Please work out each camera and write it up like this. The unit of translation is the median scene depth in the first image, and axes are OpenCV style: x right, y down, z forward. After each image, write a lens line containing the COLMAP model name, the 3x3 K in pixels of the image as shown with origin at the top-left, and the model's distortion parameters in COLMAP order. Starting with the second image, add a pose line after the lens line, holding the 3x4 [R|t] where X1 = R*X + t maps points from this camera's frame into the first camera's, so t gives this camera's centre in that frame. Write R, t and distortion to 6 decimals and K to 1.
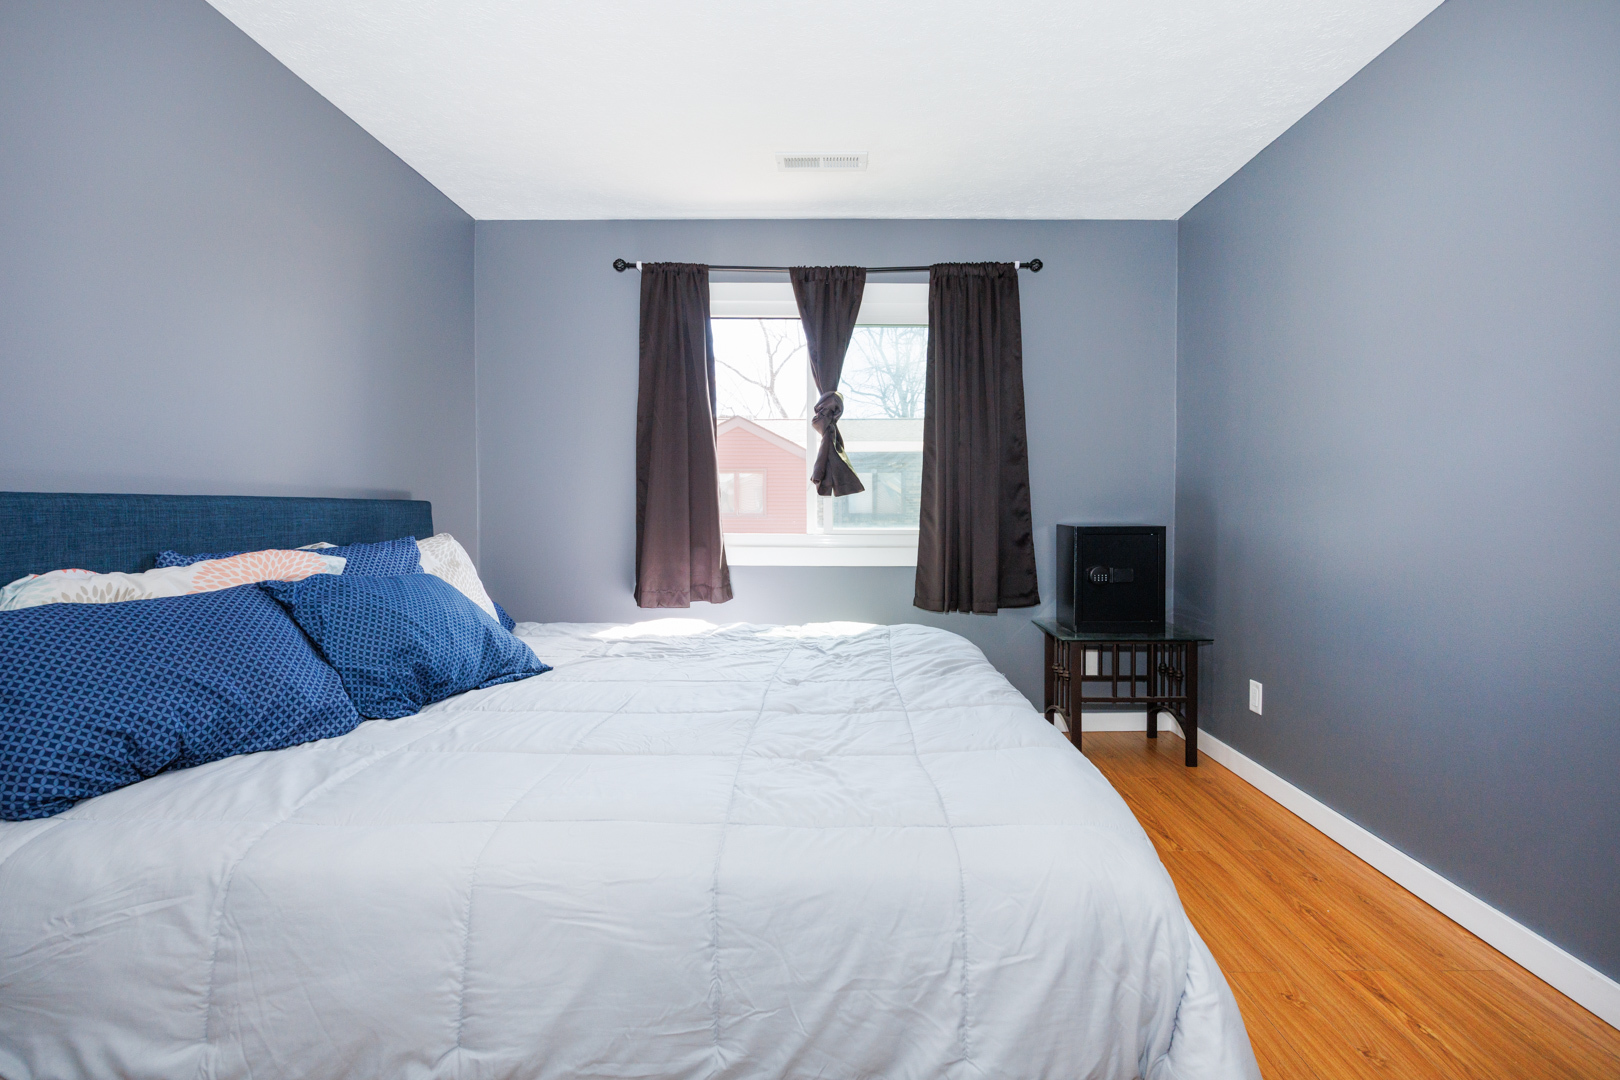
lens RADIAL K [[760.6, 0, 824.3], [0, 760.6, 533.6], [0, 0, 1]] dist [-0.012821, -0.000686]
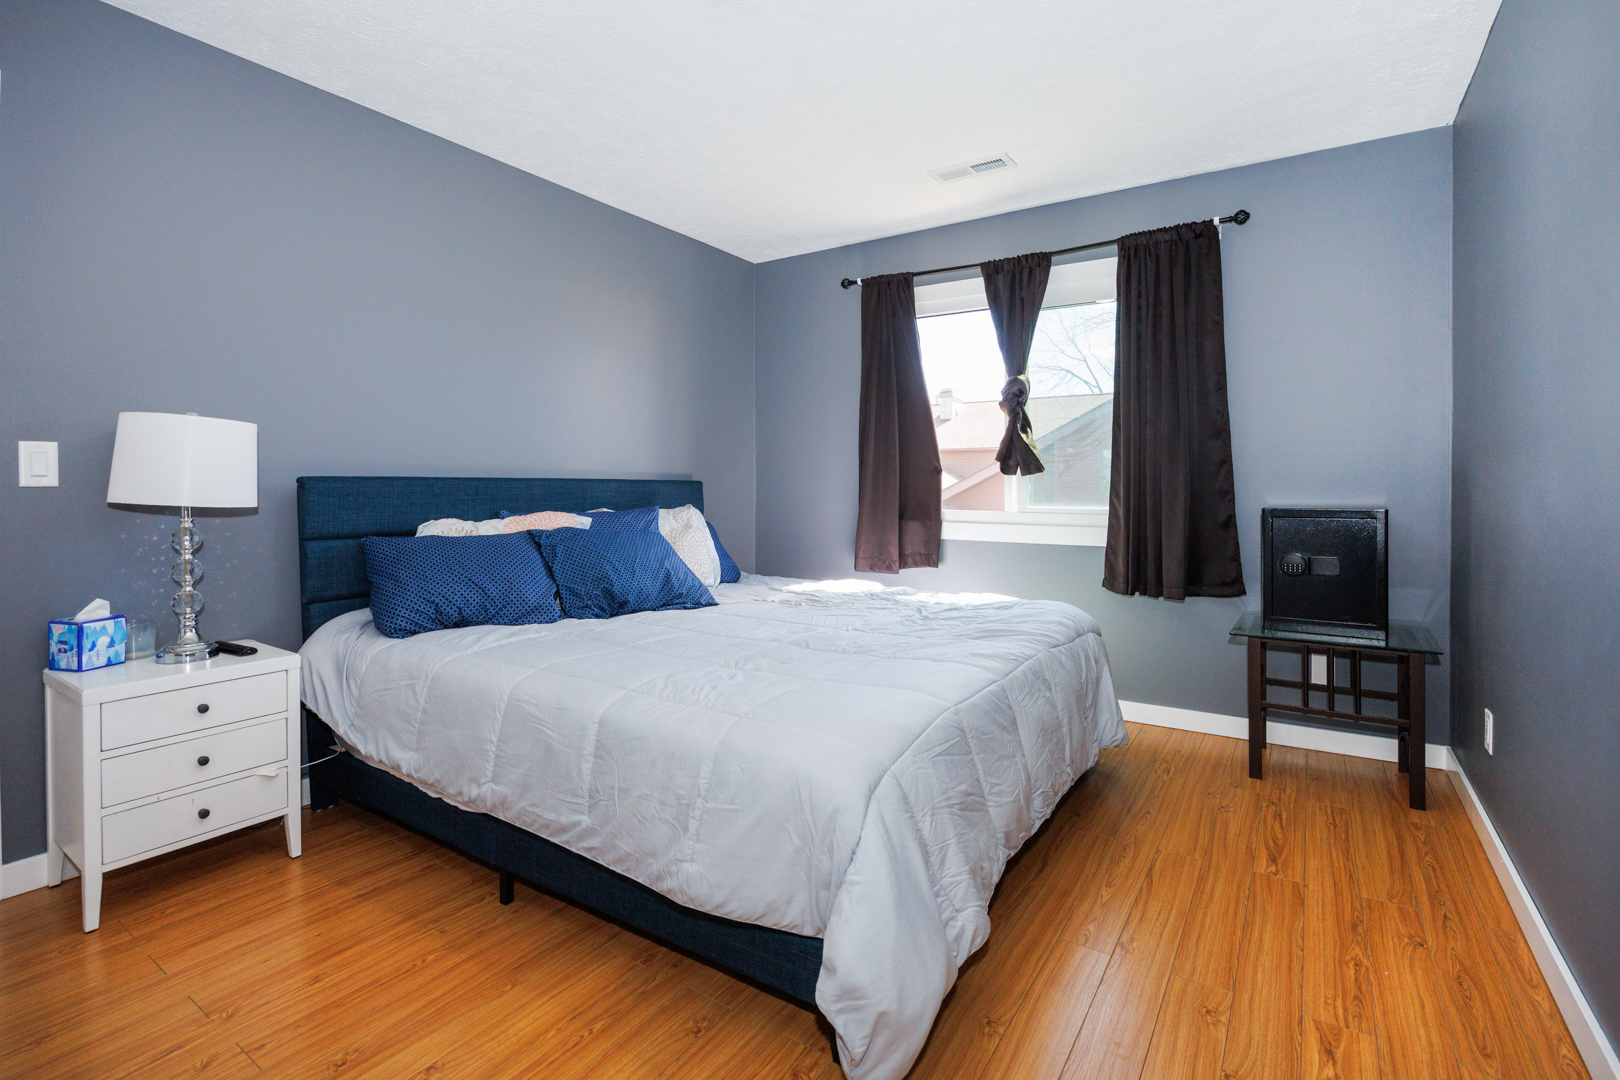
lens RADIAL K [[760.6, 0, 792.7], [0, 760.6, 507.8], [0, 0, 1]] dist [-0.012821, -0.000686]
pose [[0.825762, 0.018202, -0.563725, 0.350450], [-0.021063, 0.999777, 0.001427, 0.000275], [0.563625, 0.010695, 0.825961, -0.034675]]
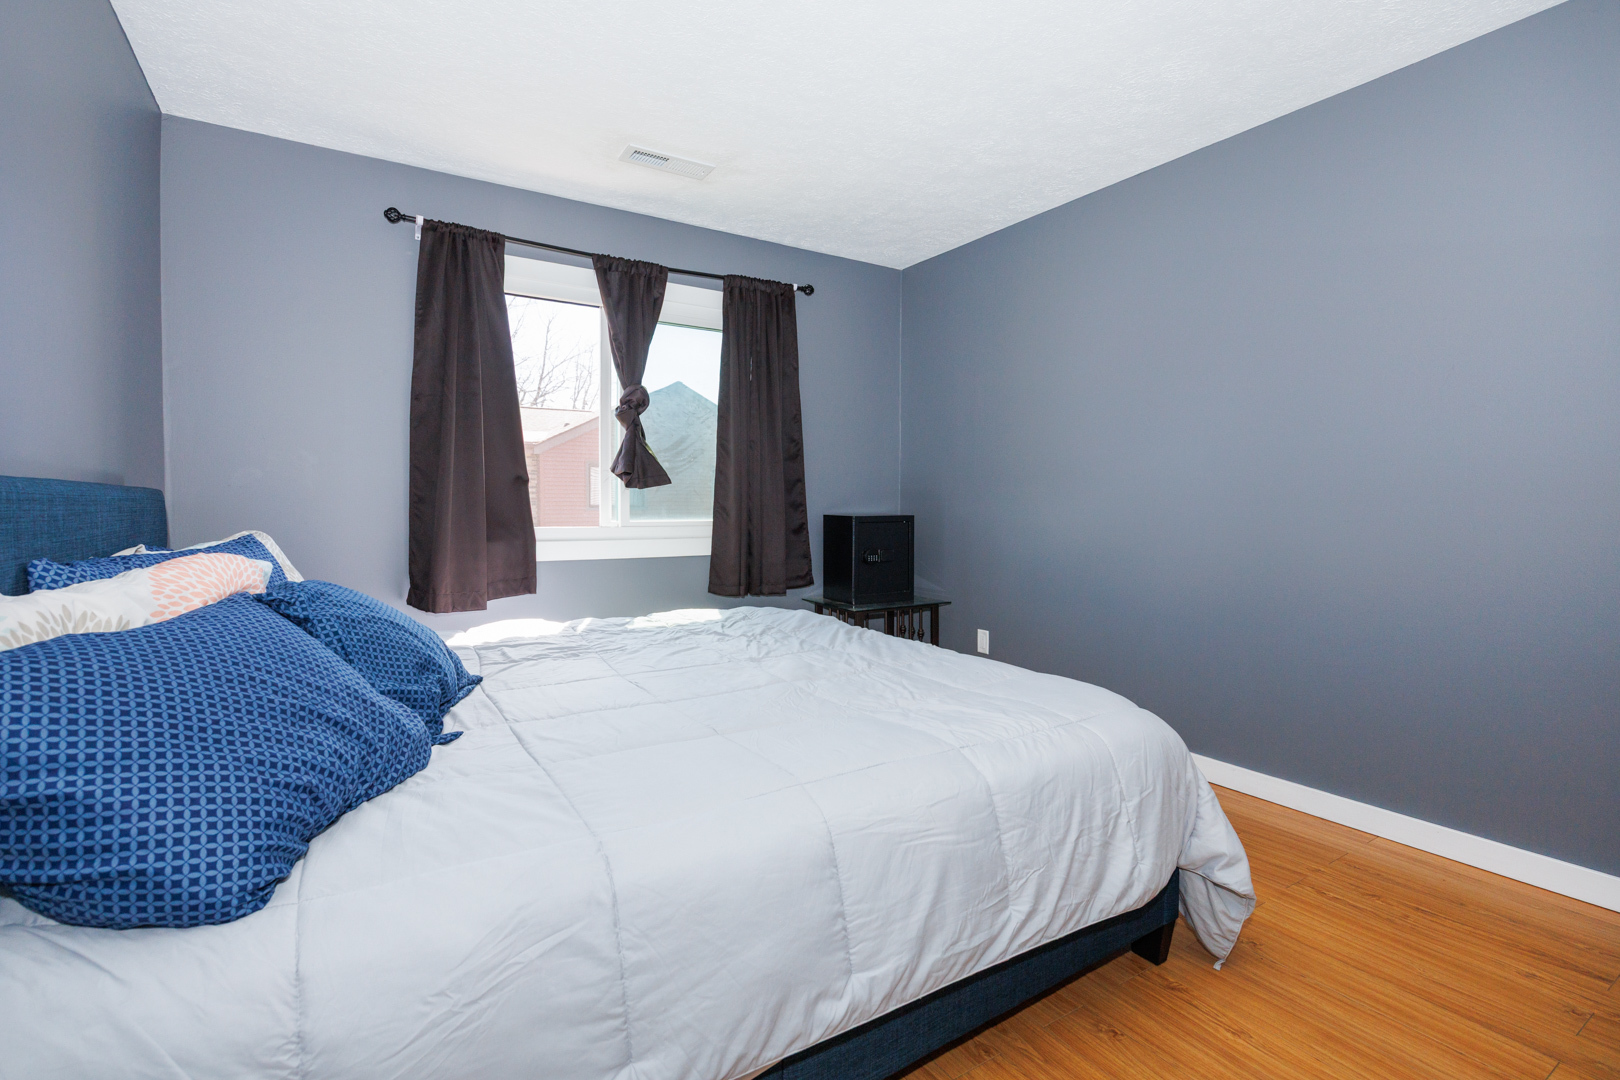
lens RADIAL K [[760.6, 0, 815.6], [0, 760.6, 539.0], [0, 0, 1]] dist [-0.012821, -0.000686]
pose [[0.837791, -0.024514, 0.545440, -0.349707], [0.016476, 0.999672, 0.019621, 0.001705], [-0.545742, -0.007452, 0.837920, 0.025314]]
